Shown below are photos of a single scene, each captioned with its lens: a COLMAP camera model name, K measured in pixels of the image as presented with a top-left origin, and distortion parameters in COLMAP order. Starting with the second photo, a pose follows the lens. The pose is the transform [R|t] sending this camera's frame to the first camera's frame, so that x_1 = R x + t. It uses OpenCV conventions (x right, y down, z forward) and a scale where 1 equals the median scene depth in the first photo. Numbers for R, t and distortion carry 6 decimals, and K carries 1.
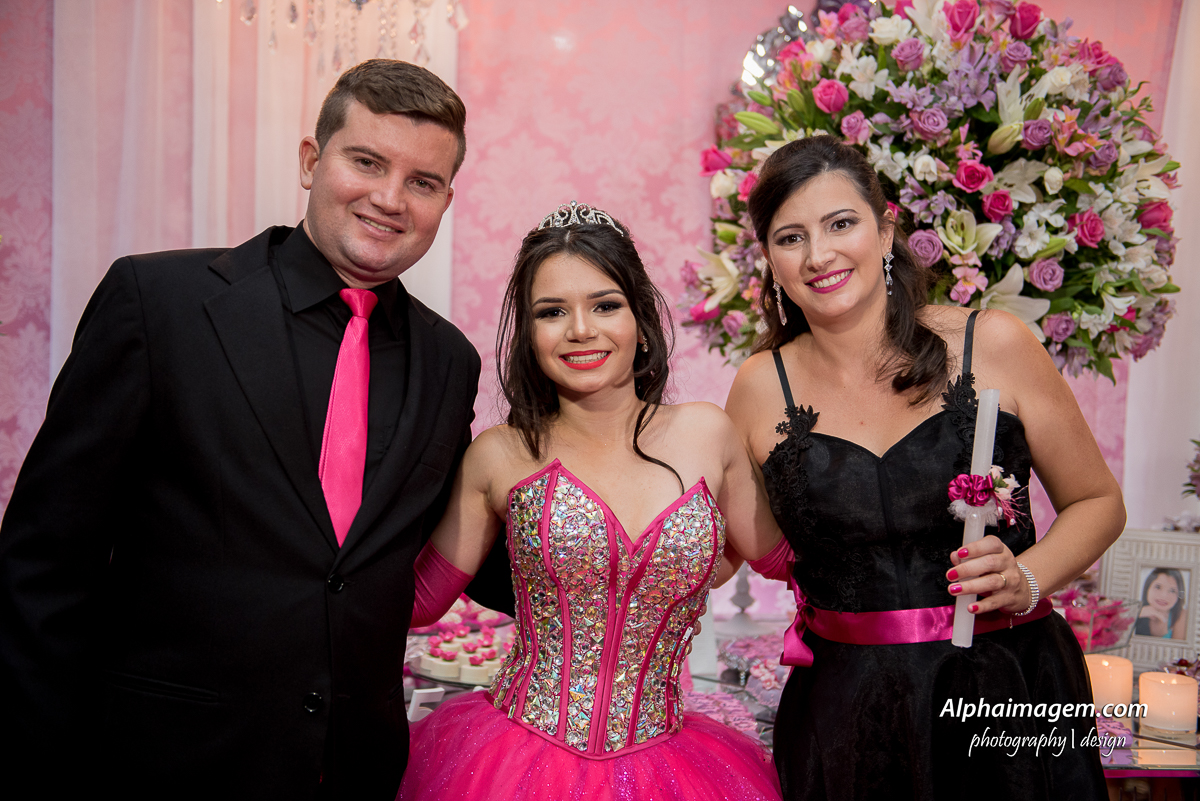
lens RADIAL K [[1584.3, 0, 597.4], [0, 1584.3, 397.0], [0, 0, 1]] dist [0.117396, 0.019974]
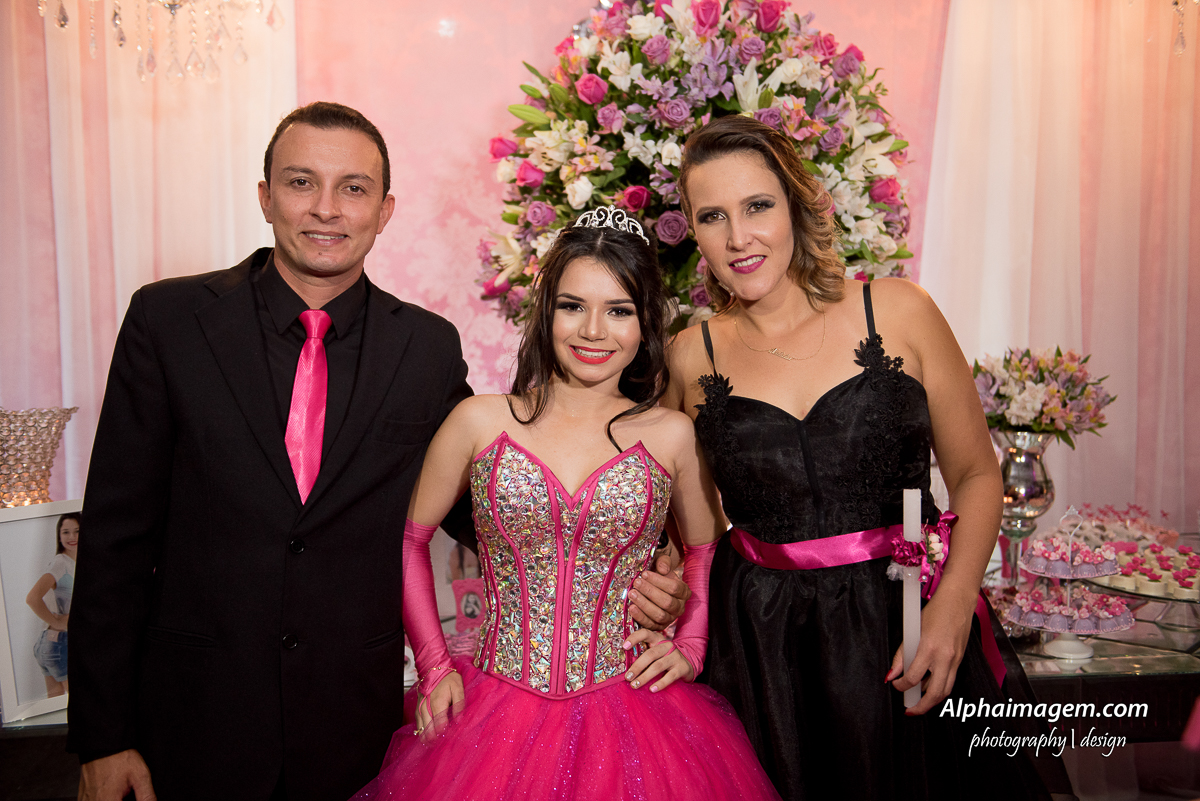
lens RADIAL K [[1397.6, 0, 601.3], [0, 1397.6, 399.8], [0, 0, 1]] dist [0.084082, 0.001638]
pose [[0.999113, -0.032849, 0.026359, 0.123003], [0.031544, 0.998325, 0.048497, -0.021910], [-0.027908, -0.047622, 0.998475, 0.025316]]
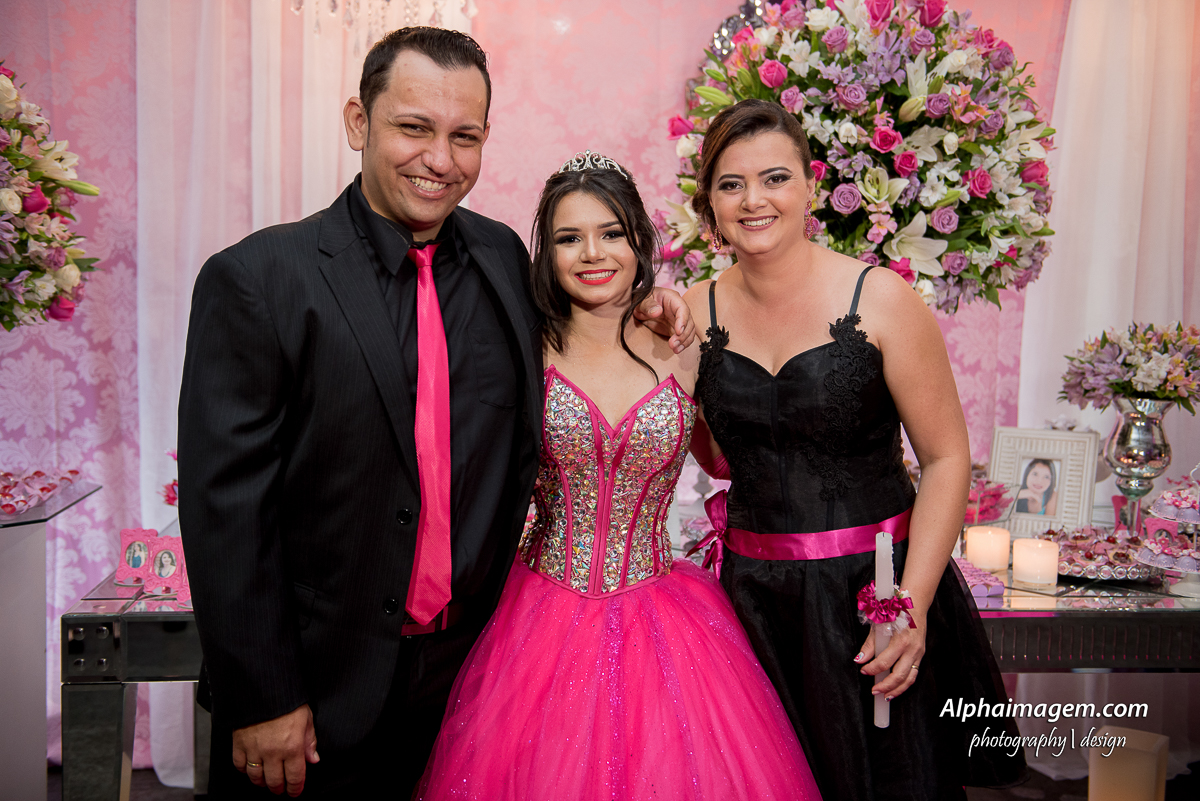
lens RADIAL K [[1364.4, 0, 598.9], [0, 1364.4, 399.4], [0, 0, 1]] dist [0.075445, 0.005922]
pose [[1.000000, 0.000099, 0.000836, 0.012003], [-0.000139, 0.998854, 0.047856, 0.011063], [-0.000830, -0.047856, 0.998854, -0.065710]]
